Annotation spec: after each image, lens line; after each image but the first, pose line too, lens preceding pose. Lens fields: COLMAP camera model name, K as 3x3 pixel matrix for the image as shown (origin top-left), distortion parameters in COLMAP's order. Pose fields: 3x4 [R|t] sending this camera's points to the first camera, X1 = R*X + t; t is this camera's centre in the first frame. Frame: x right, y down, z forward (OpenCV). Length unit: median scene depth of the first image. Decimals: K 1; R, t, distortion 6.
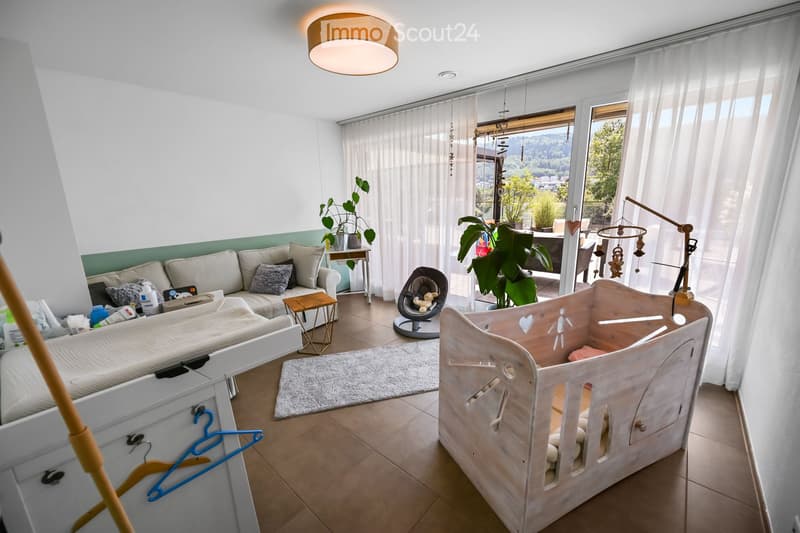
lens RADIAL K [[323.7, 0, 396.2], [0, 323.7, 265.5], [0, 0, 1]] dist [0.001316, 0.000120]
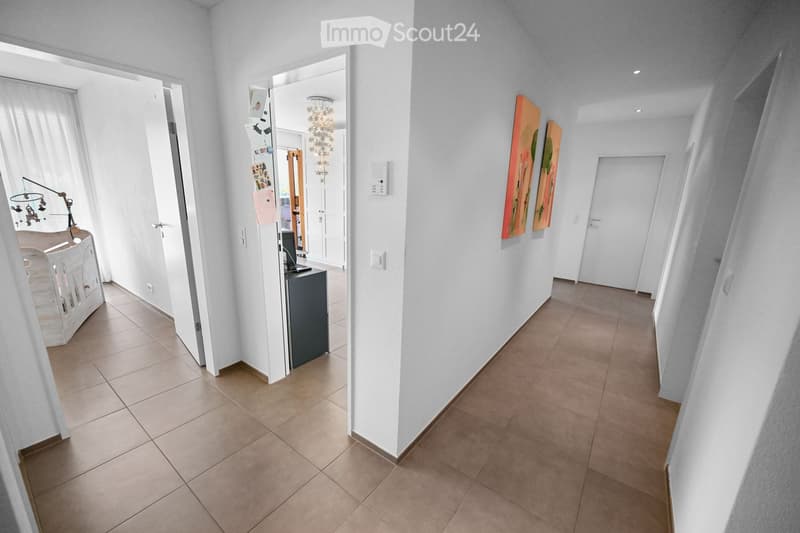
lens RADIAL K [[323.7, 0, 397.9], [0, 323.7, 268.3], [0, 0, 1]] dist [0.001316, 0.000120]
pose [[-0.096889, -0.214724, 0.971857, -1.313891], [0.191433, 0.954199, 0.229907, 0.248791], [-0.976712, 0.208321, -0.051346, -0.805411]]
